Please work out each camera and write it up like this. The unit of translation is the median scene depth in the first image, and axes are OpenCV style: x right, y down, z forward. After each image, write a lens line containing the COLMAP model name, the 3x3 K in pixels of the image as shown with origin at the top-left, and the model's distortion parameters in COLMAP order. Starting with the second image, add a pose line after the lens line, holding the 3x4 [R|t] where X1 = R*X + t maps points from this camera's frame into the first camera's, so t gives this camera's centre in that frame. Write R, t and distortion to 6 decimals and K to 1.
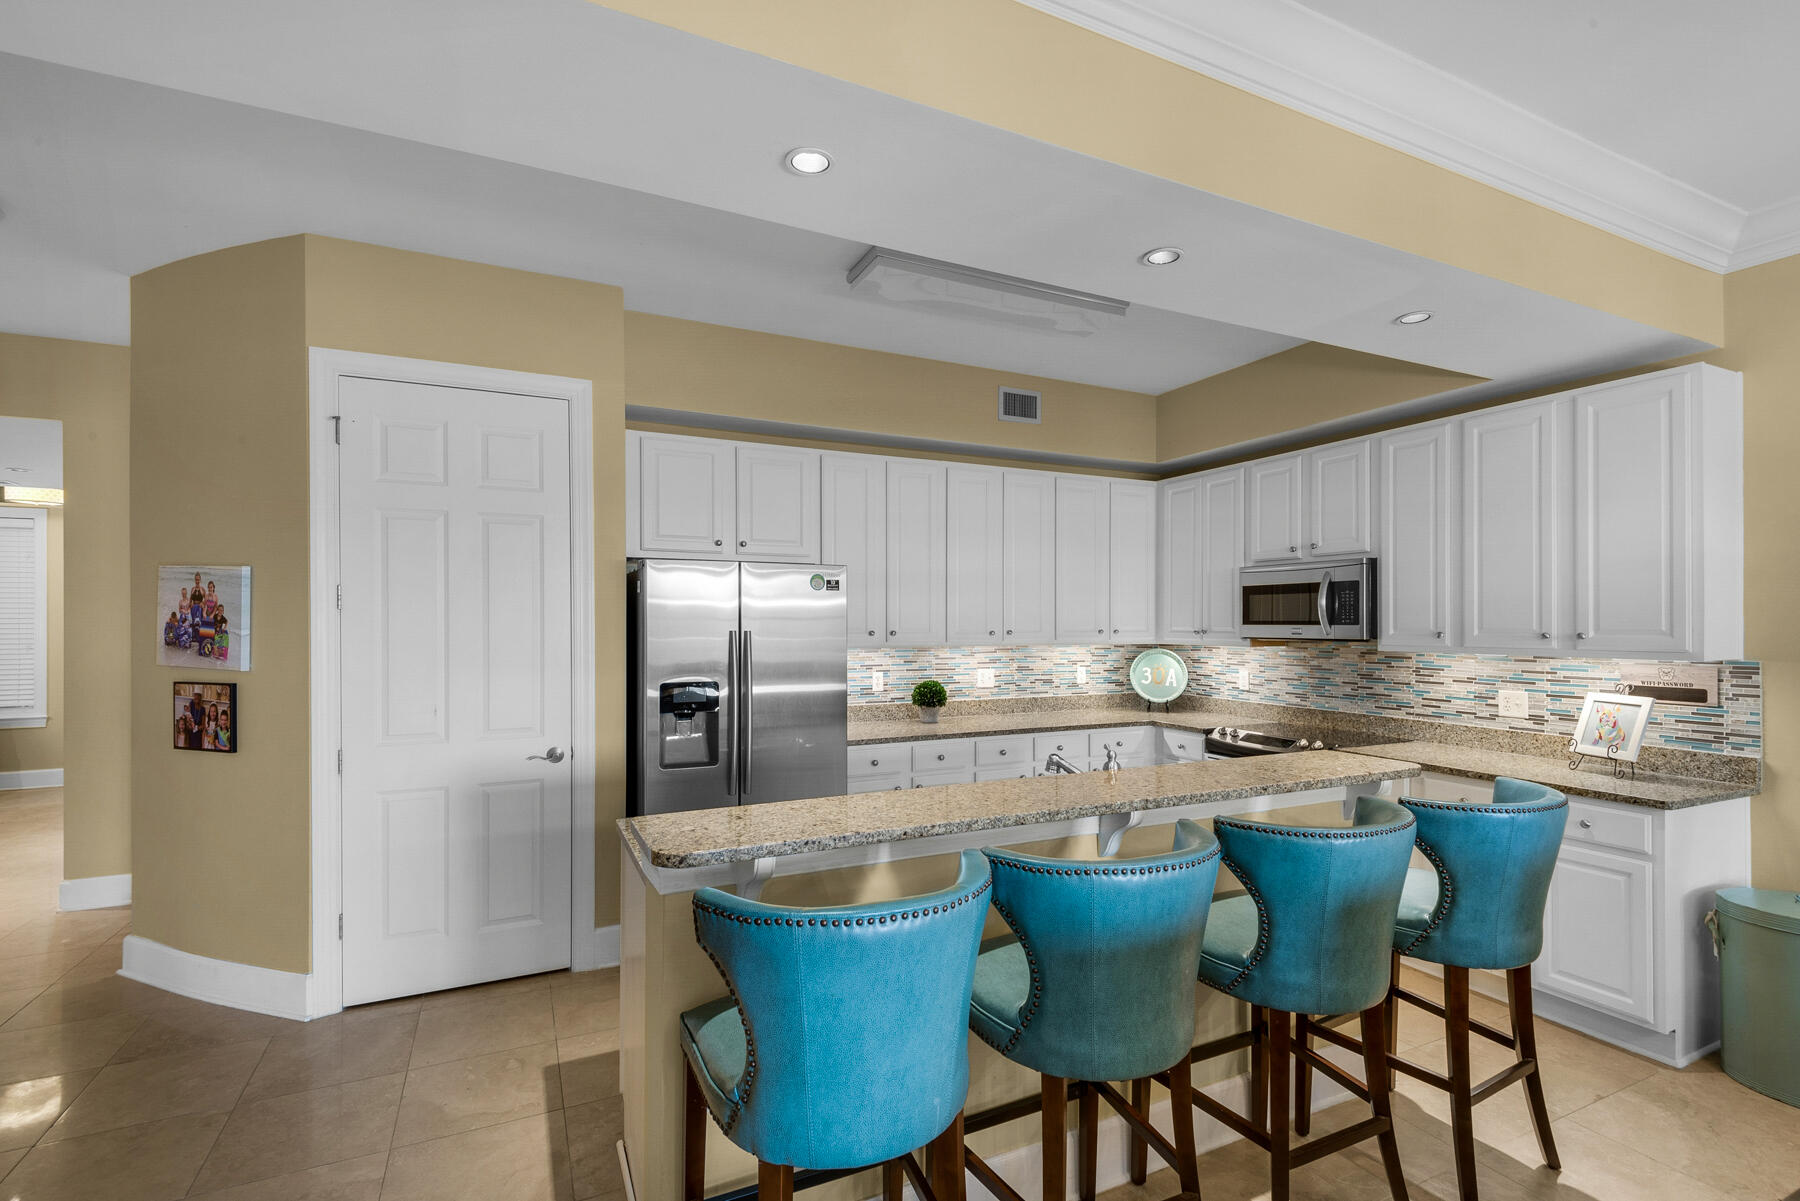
lens RADIAL K [[829.7, 0, 904.0], [0, 829.7, 616.6], [0, 0, 1]] dist [0.028433, -0.011585]
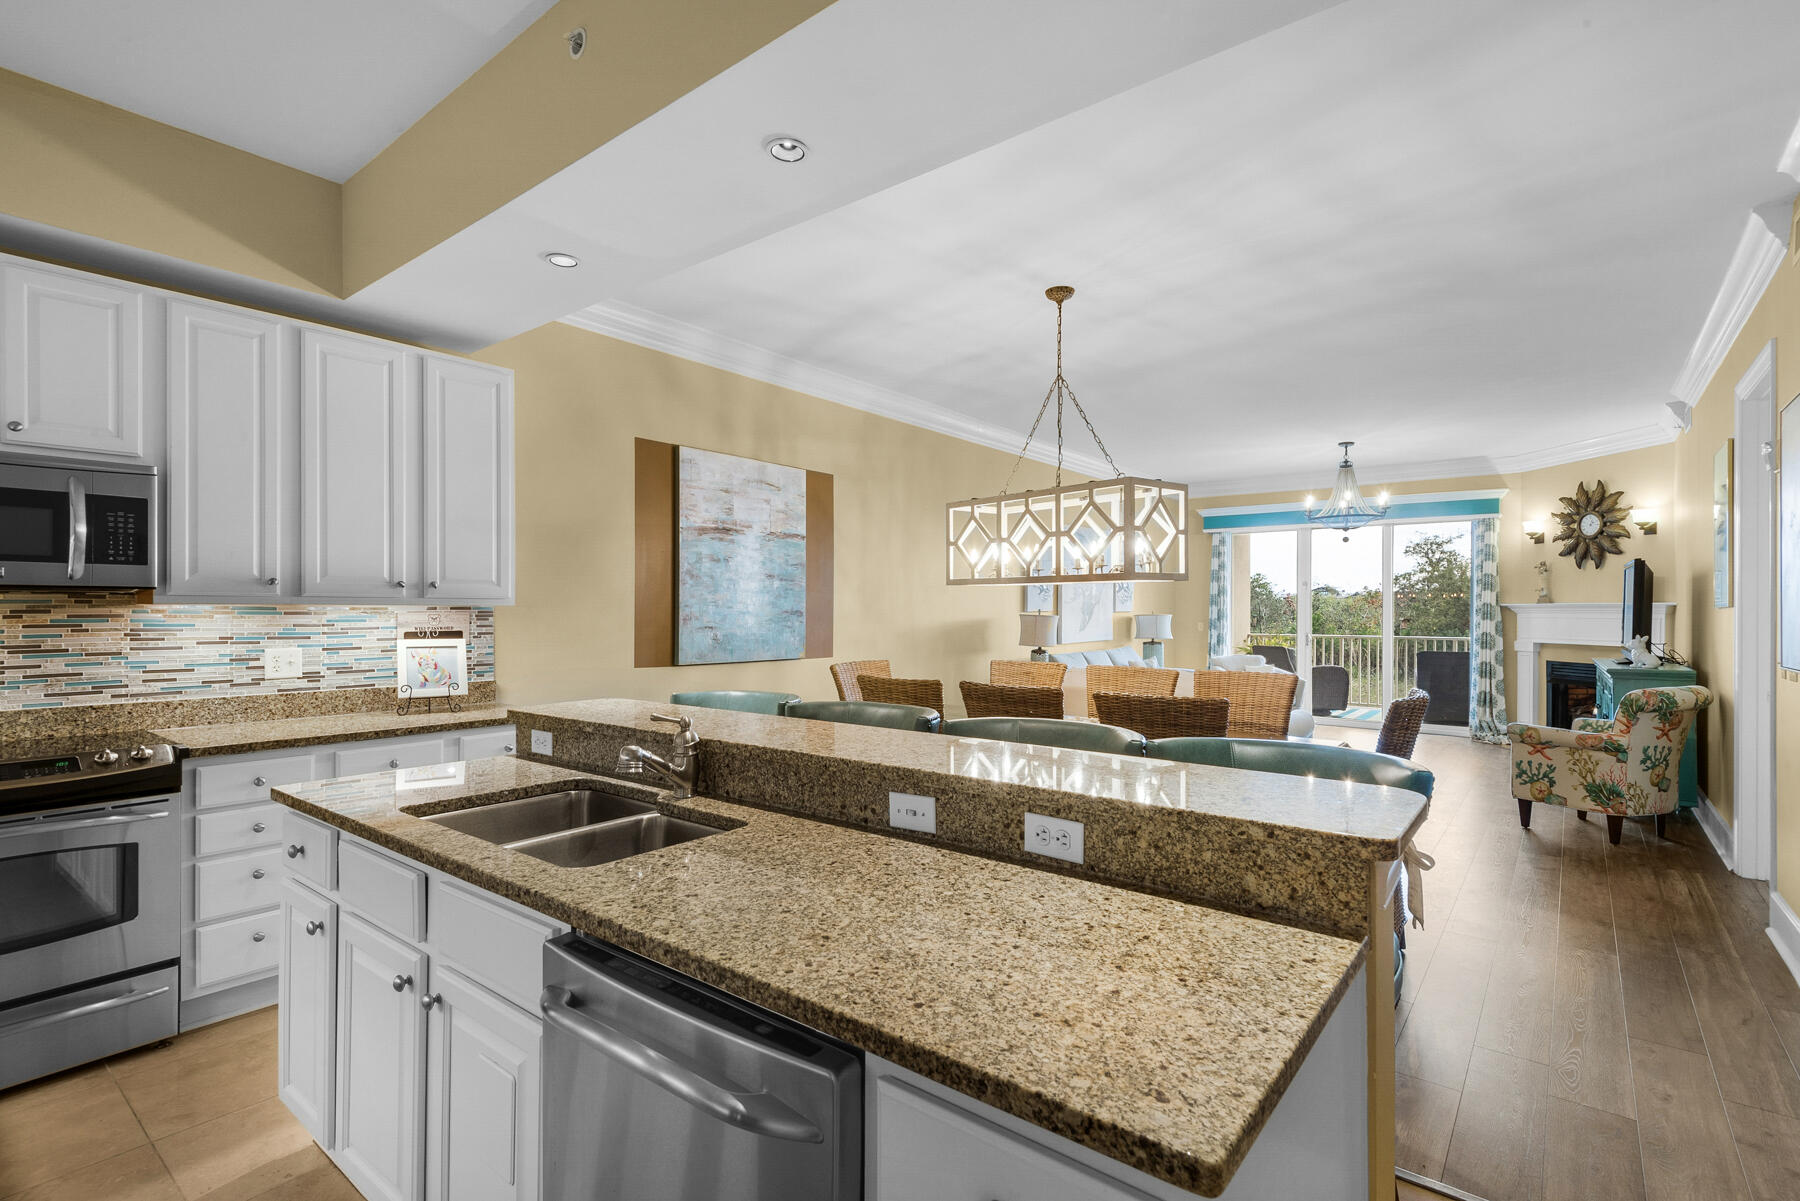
lens RADIAL K [[829.7, 0, 905.0], [0, 829.7, 610.1], [0, 0, 1]] dist [0.028433, -0.011585]
pose [[-0.443976, -0.000284, 0.896039, -0.322428], [-0.006646, 0.999973, -0.002976, 0.042517], [-0.896014, -0.007276, -0.443966, 0.734666]]
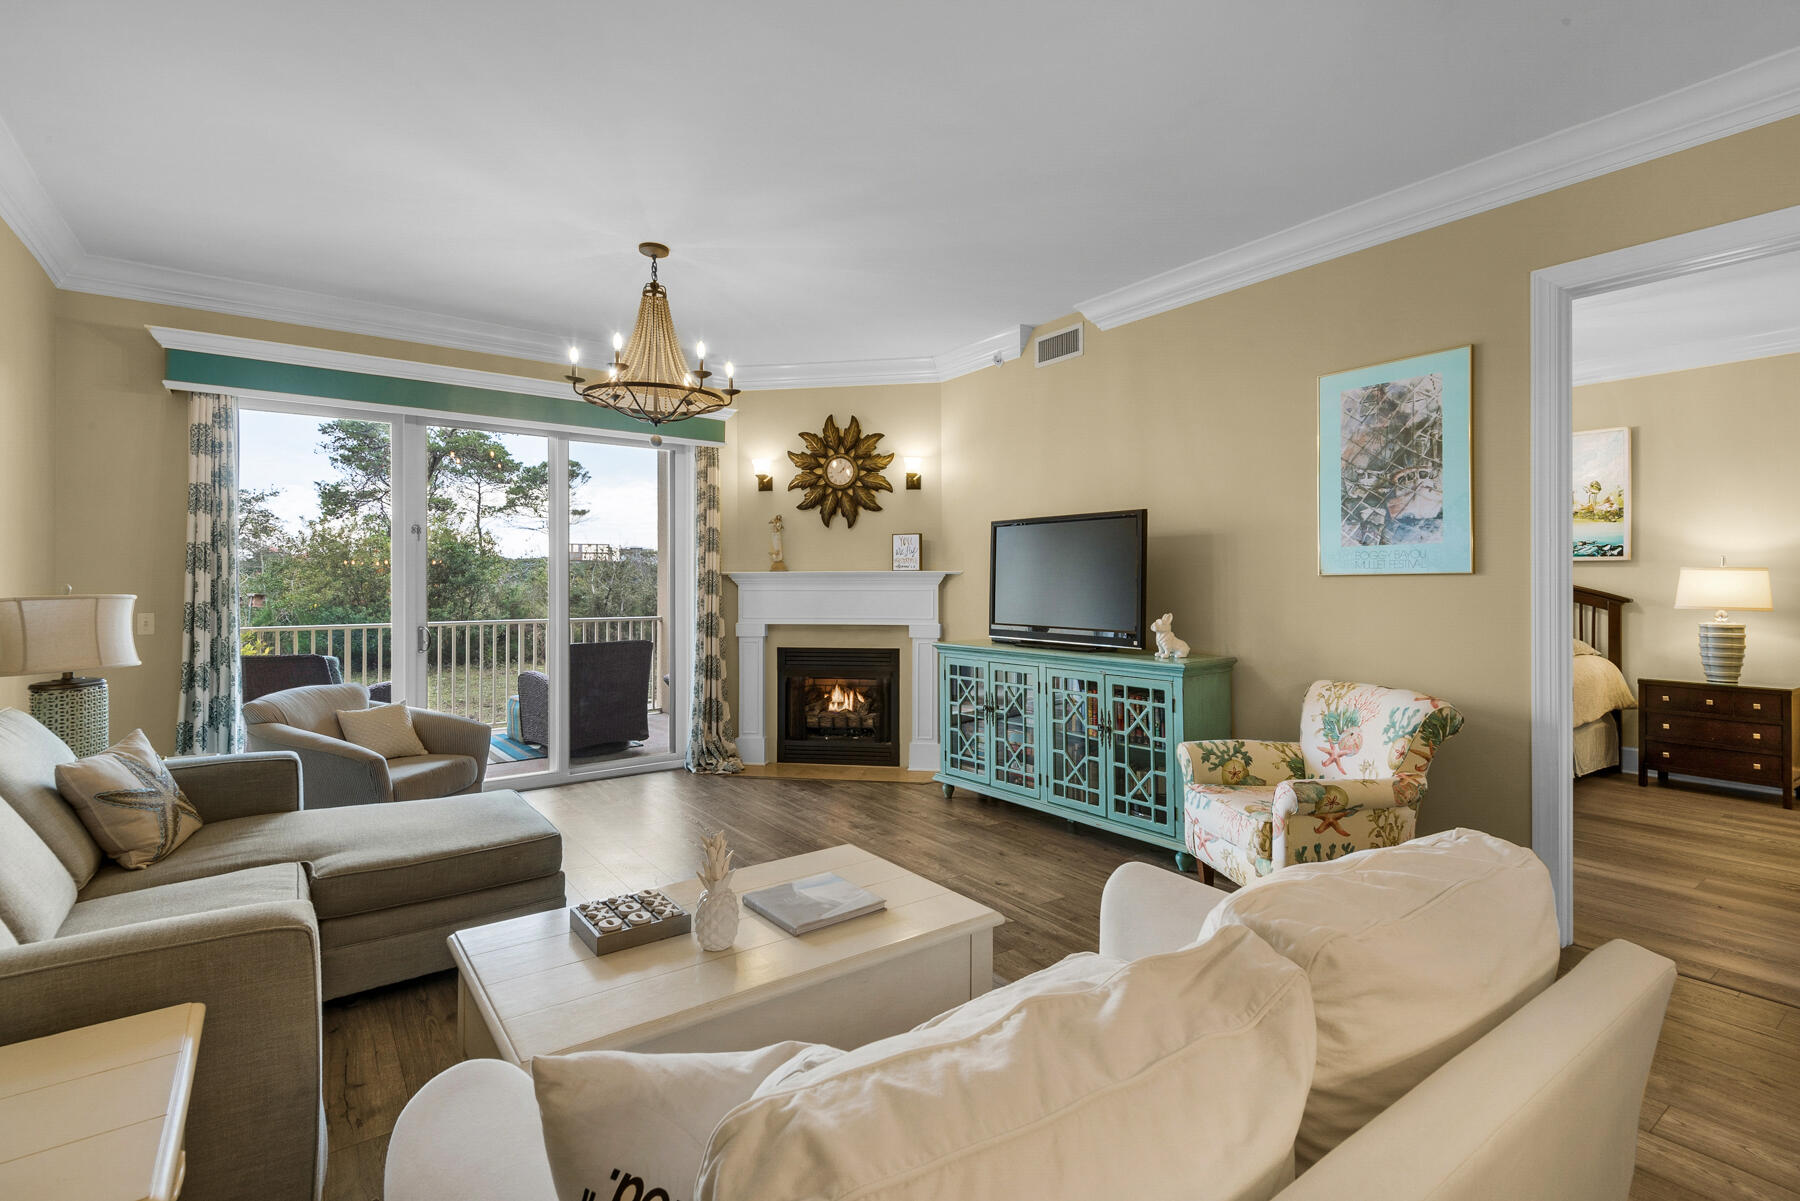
lens RADIAL K [[829.7, 0, 913.4], [0, 829.7, 587.6], [0, 0, 1]] dist [0.028433, -0.011585]
pose [[-0.980642, 0.002797, -0.195790, 0.849075], [0.002405, 0.999995, 0.002236, 0.036586], [0.195795, 0.001721, -0.980643, -0.018519]]
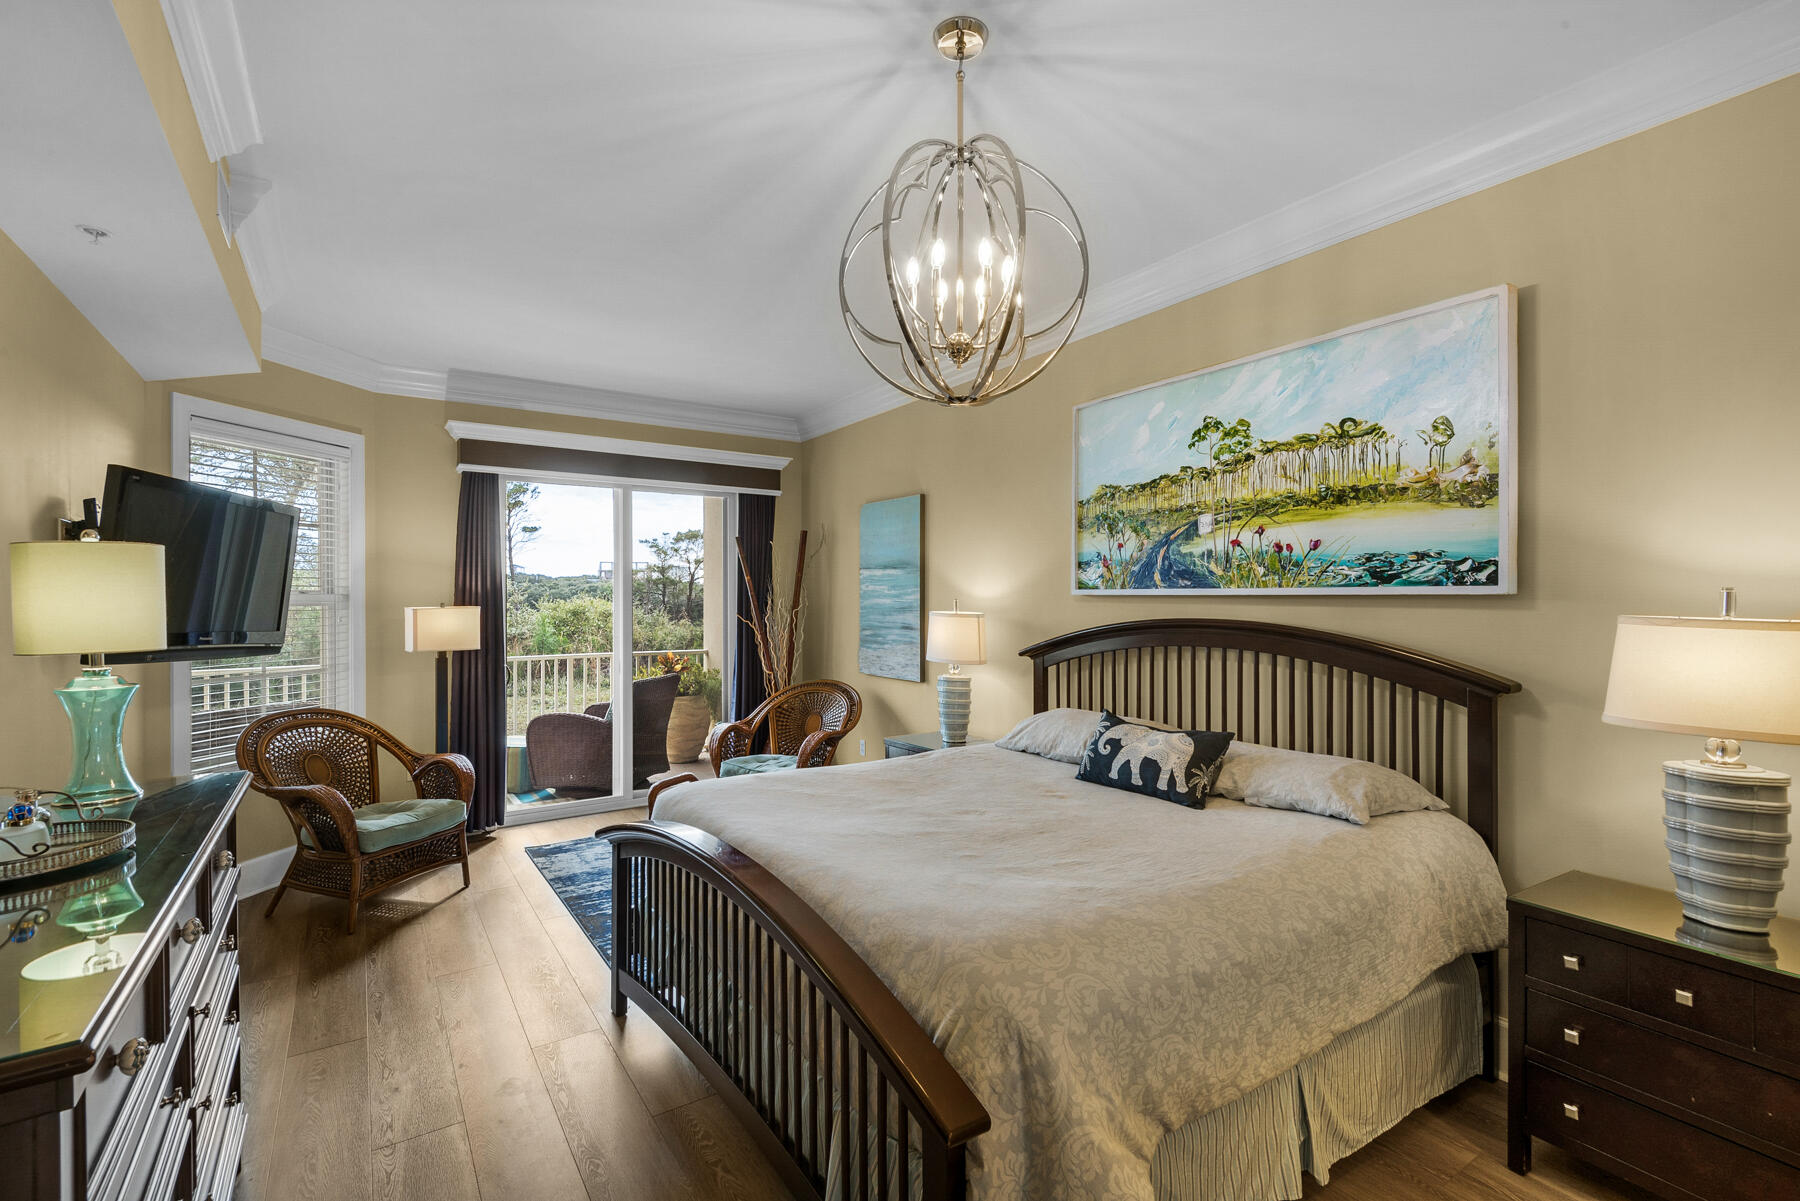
lens RADIAL K [[829.7, 0, 894.5], [0, 829.7, 596.8], [0, 0, 1]] dist [0.028433, -0.011585]
pose [[-0.991331, 0.002931, -0.131356, -0.097907], [0.003915, 0.999966, -0.007229, 0.000287], [0.131331, -0.007681, -0.991309, -0.634882]]
